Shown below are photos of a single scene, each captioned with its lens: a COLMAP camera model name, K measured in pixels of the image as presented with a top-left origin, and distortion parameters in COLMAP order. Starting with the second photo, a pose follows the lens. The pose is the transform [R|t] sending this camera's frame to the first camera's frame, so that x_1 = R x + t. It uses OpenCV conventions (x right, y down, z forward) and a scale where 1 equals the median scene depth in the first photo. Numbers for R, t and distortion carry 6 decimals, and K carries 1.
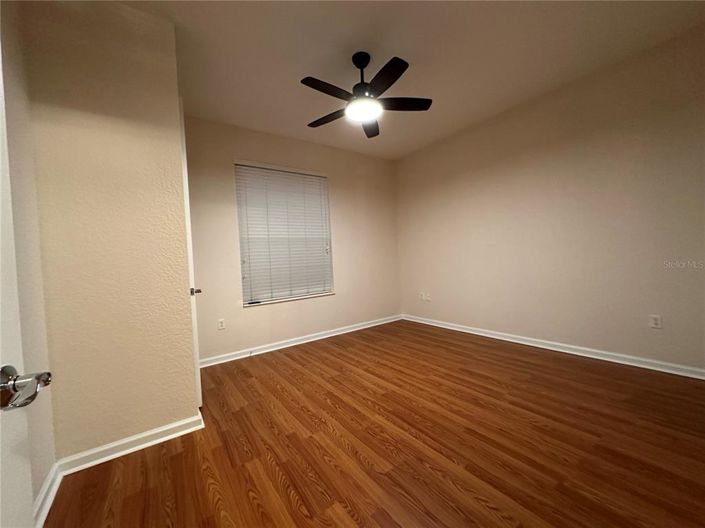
lens RADIAL K [[281.2, 0, 352.5], [0, 281.2, 264.0], [0, 0, 1]] dist [-0.001470, 0.000375]
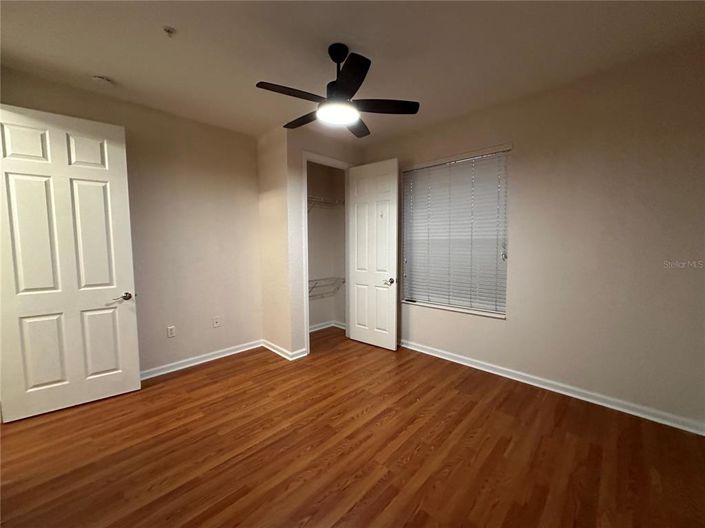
lens RADIAL K [[281.2, 0, 352.5], [0, 281.2, 264.0], [0, 0, 1]] dist [-0.001470, 0.000375]
pose [[0.178269, 0.123758, -0.976168, 0.924759], [-0.021134, 0.992312, 0.121945, -0.184449], [0.983755, -0.001109, 0.179514, 0.852556]]
